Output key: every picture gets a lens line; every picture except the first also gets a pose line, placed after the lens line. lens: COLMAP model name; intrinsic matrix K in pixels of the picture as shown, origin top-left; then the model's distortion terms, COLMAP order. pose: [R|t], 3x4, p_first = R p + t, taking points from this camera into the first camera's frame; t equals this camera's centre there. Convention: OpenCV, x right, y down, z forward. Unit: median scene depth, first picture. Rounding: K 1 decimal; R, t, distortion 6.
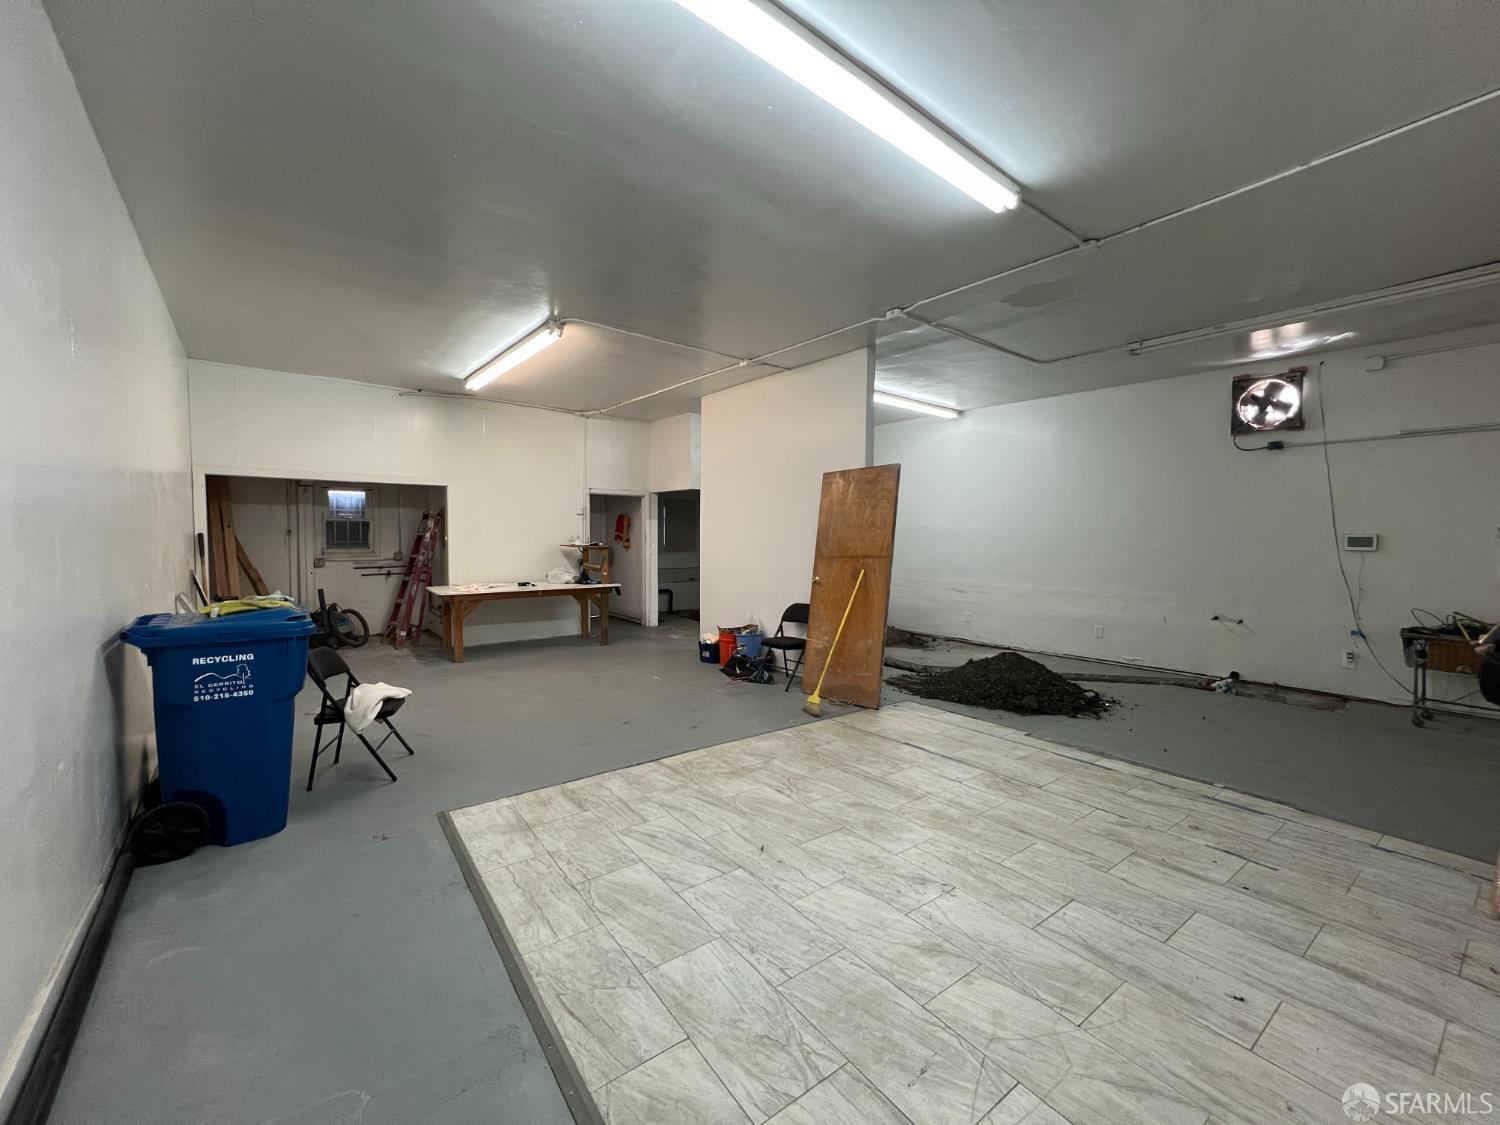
lens RADIAL K [[606.6, 0, 746.4], [0, 606.6, 557.5], [0, 0, 1]] dist [-0.003458, 0.001190]
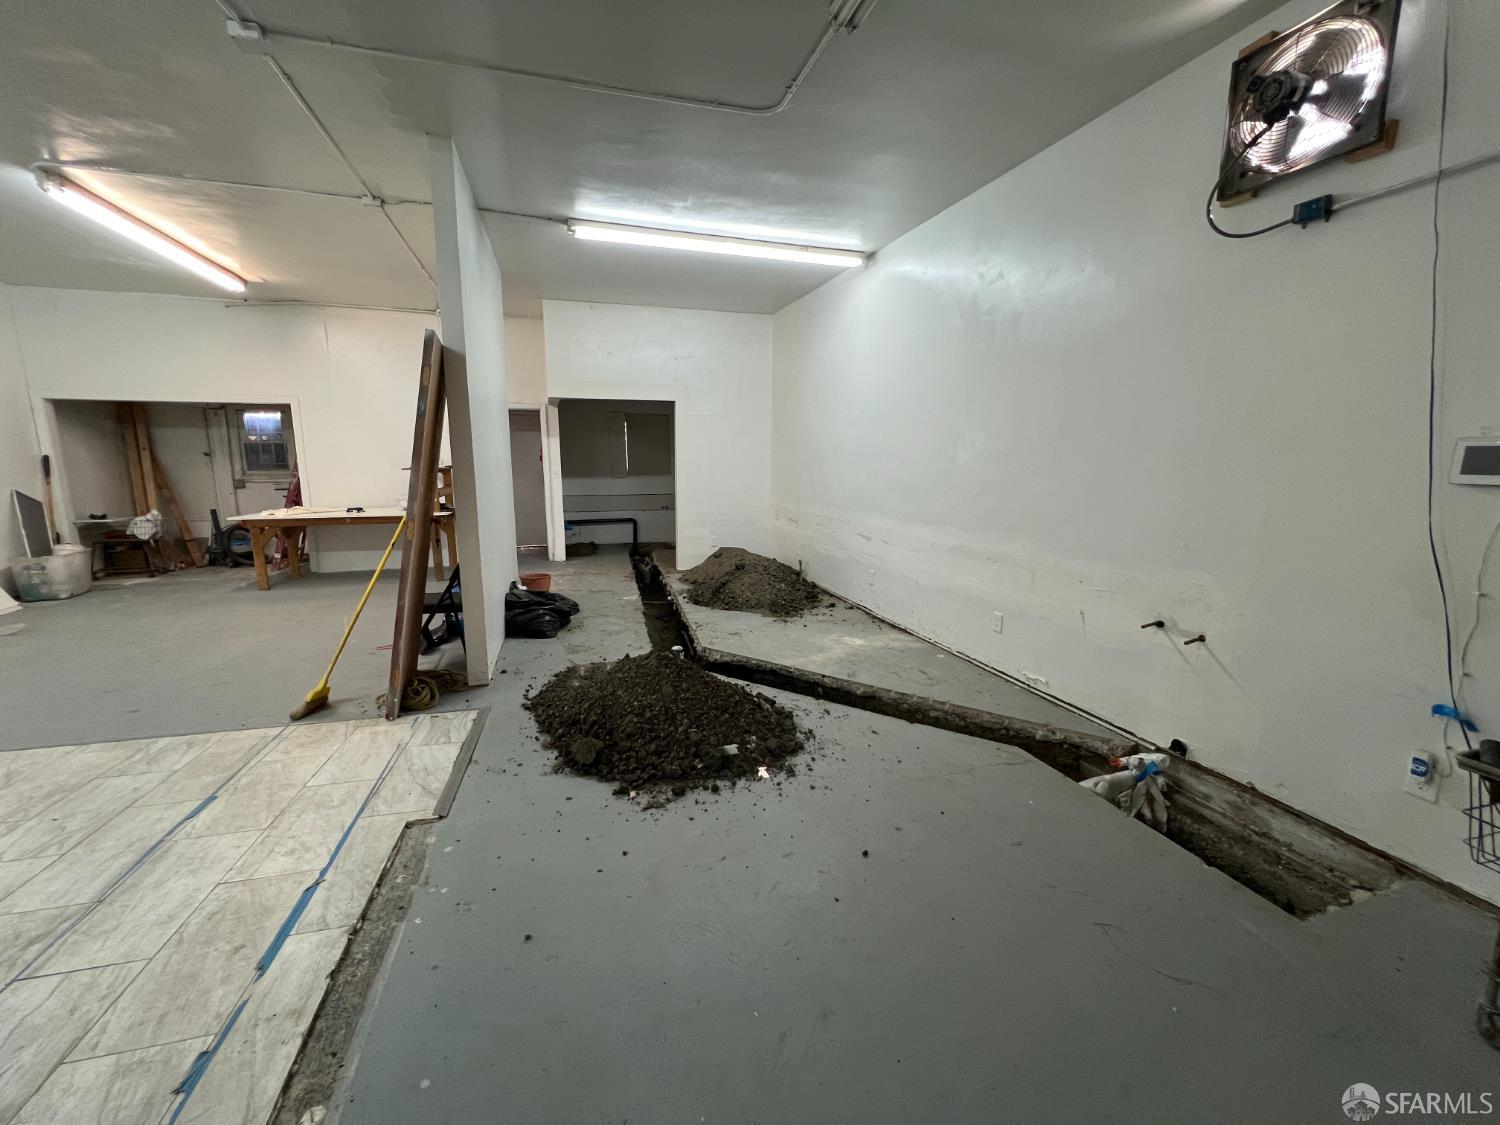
lens RADIAL K [[606.6, 0, 750.9], [0, 606.6, 558.3], [0, 0, 1]] dist [-0.003458, 0.001190]
pose [[0.927879, 0.056923, -0.368512, 0.770578], [-0.009716, 0.991634, 0.128712, -0.010842], [0.372755, -0.115848, 0.920670, 0.533633]]
